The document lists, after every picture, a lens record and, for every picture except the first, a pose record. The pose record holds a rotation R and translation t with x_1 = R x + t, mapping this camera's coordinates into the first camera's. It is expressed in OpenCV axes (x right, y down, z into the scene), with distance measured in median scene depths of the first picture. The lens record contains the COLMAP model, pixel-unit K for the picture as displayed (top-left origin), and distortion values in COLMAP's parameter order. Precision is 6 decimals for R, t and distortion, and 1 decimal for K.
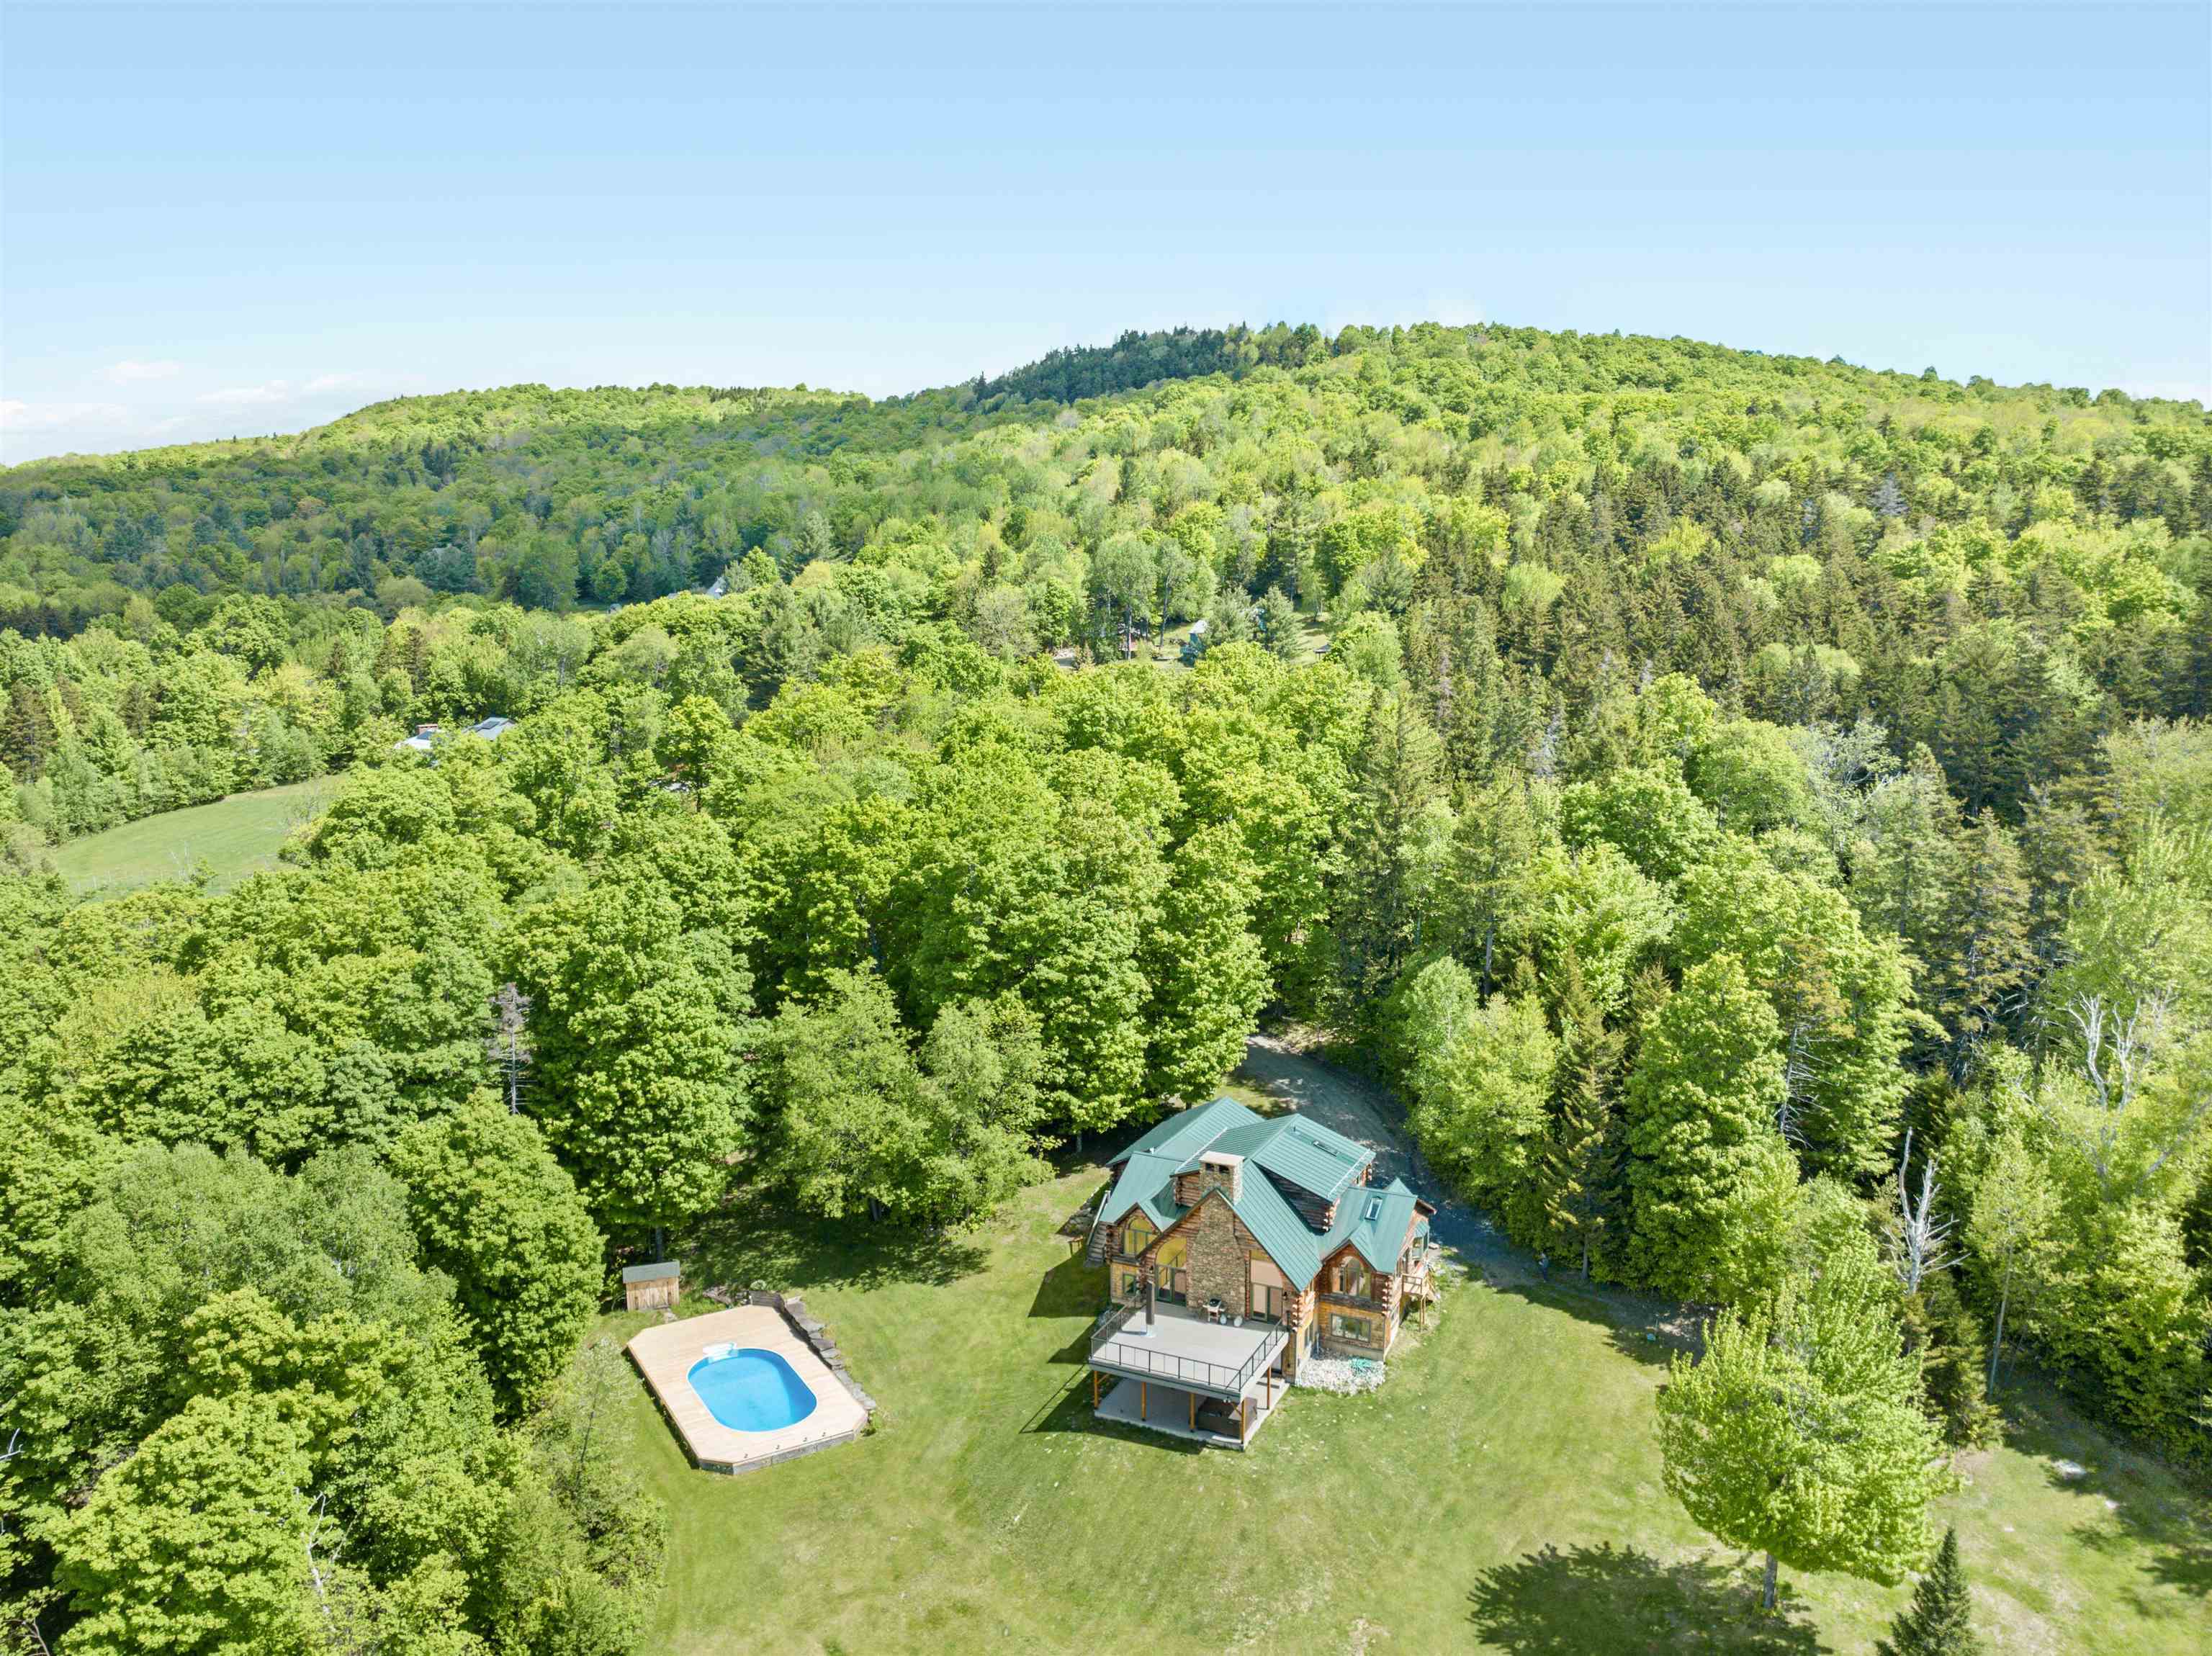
lens RADIAL K [[1538.0, 0, 1099.3], [0, 1538.0, 826.3], [0, 0, 1]] dist [-0.040331, 0.001802]
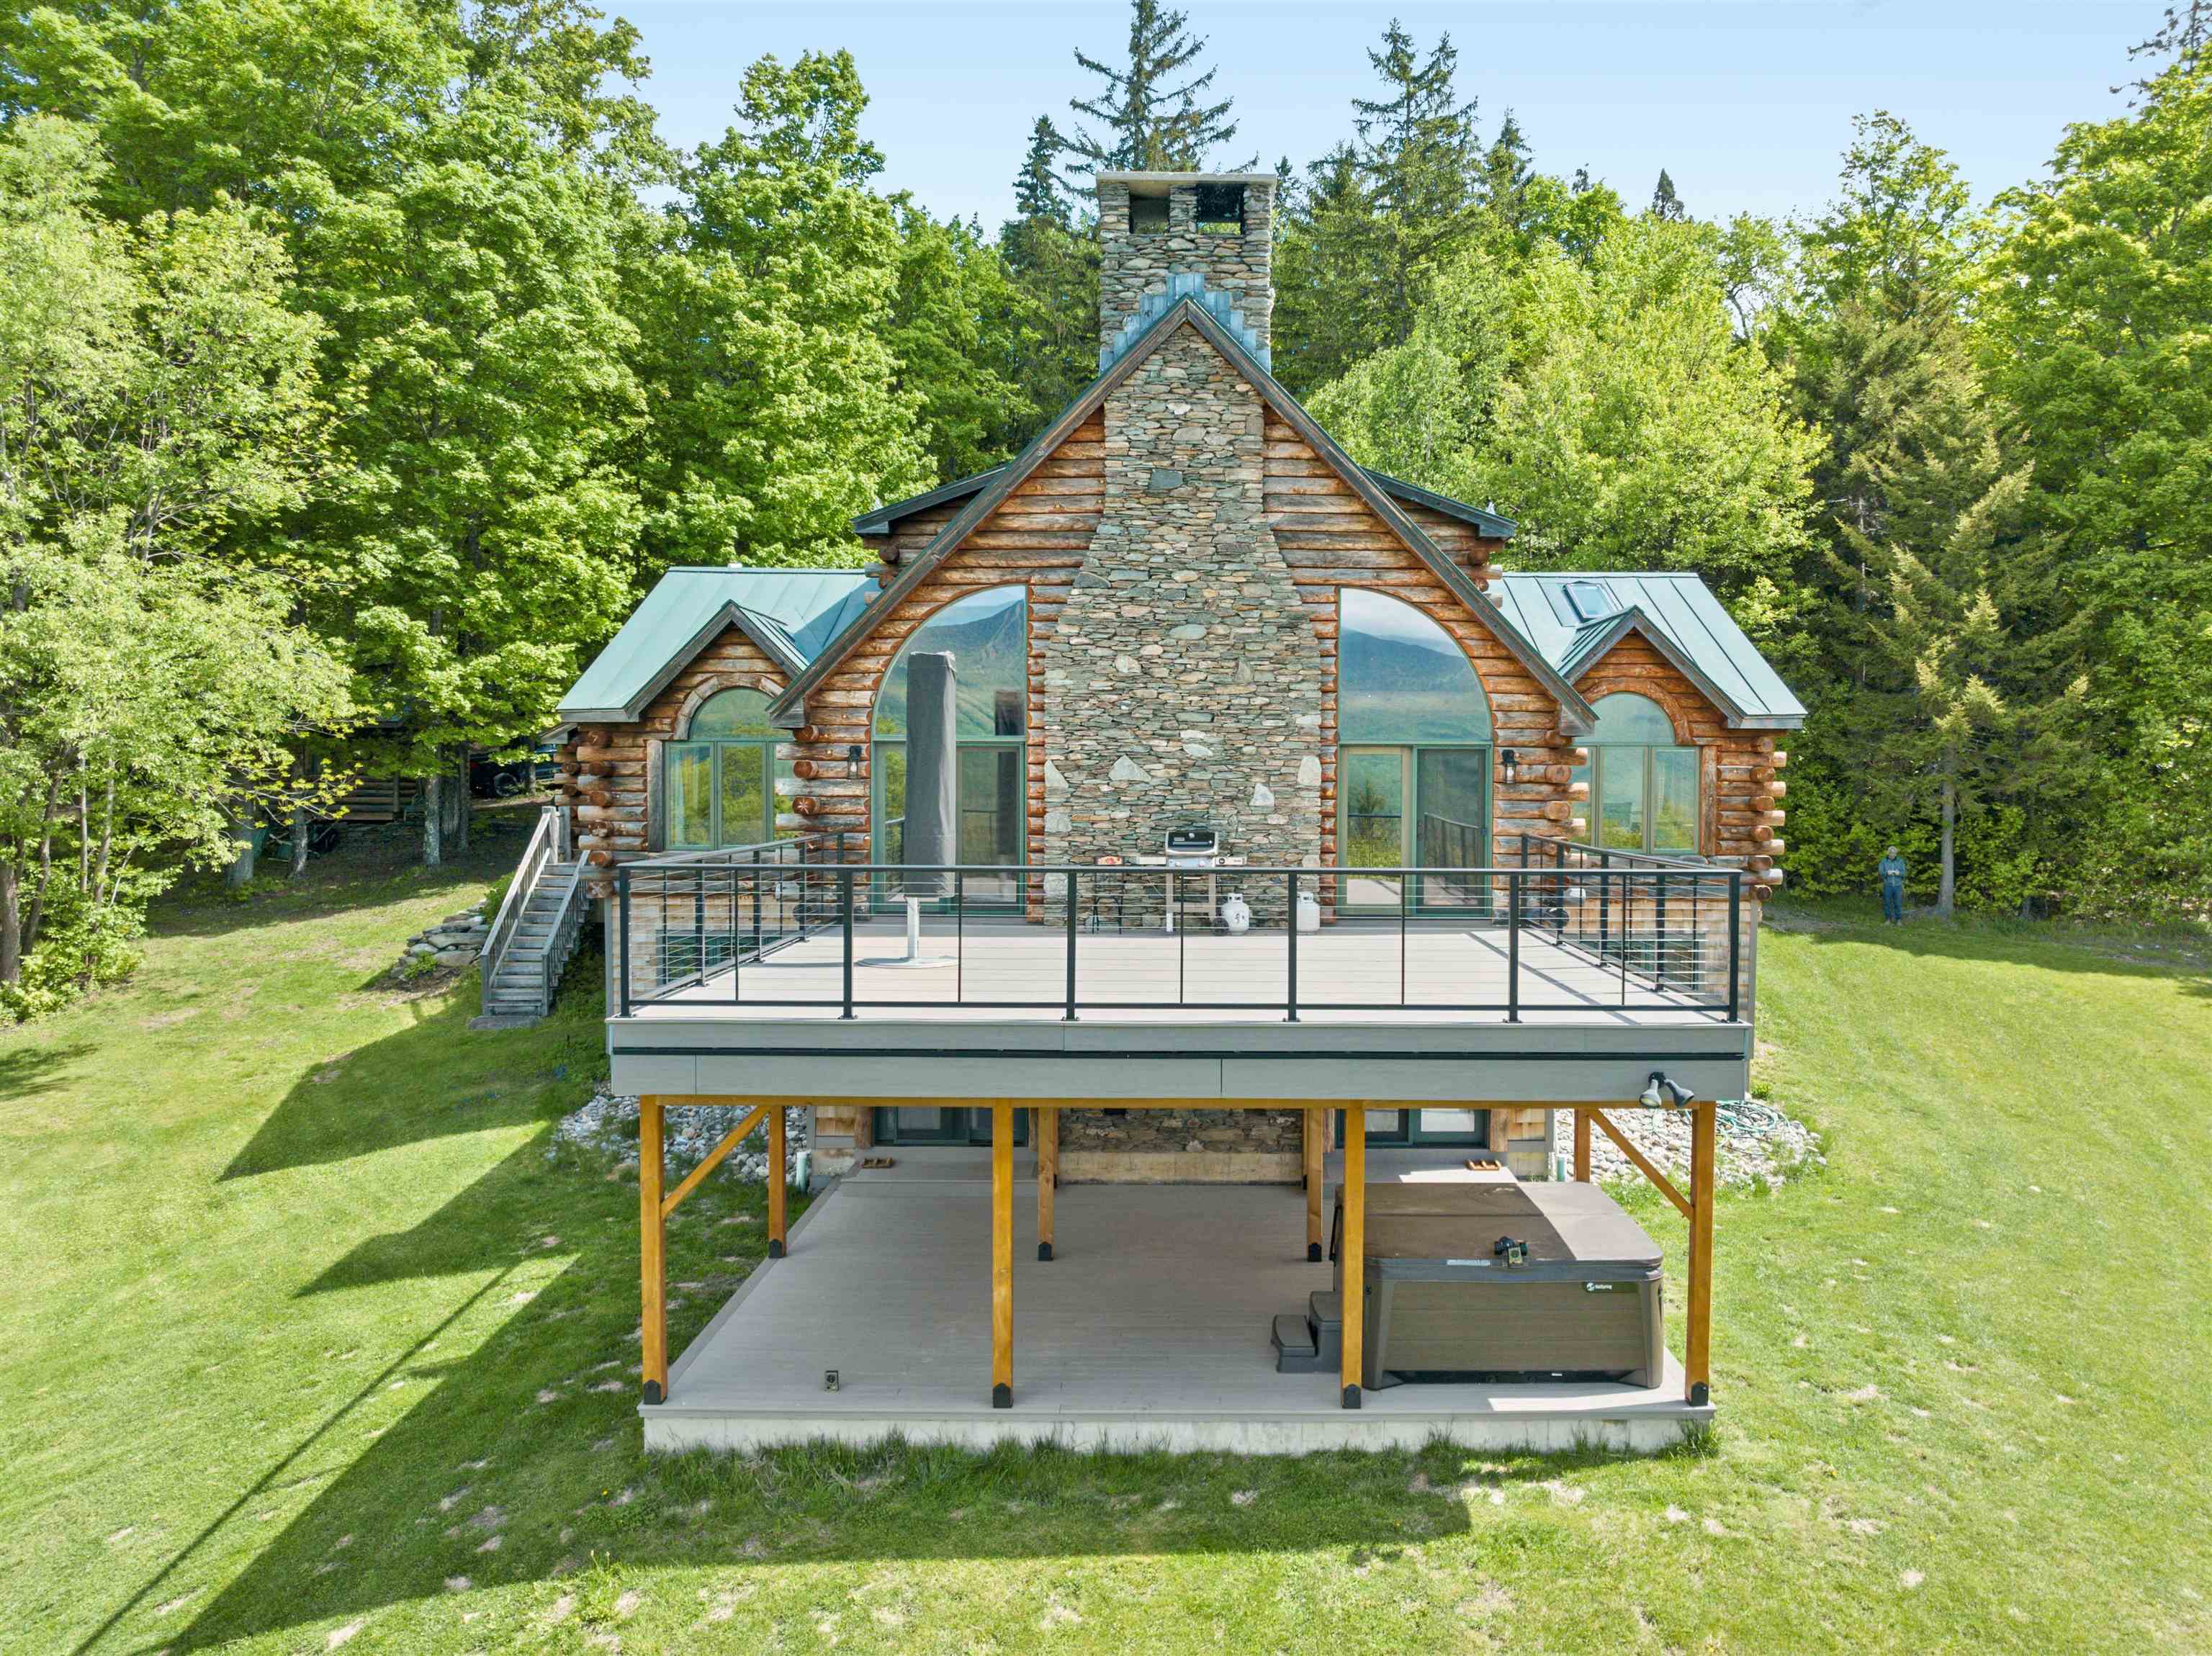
lens RADIAL K [[1538.0, 0, 1115.0], [0, 1538.0, 824.1], [0, 0, 1]] dist [-0.040331, 0.001802]
pose [[0.908944, 0.001462, 0.416915, -0.017944], [0.064933, 0.987295, -0.145025, 0.278928], [-0.411830, 0.158891, 0.897301, 0.669831]]
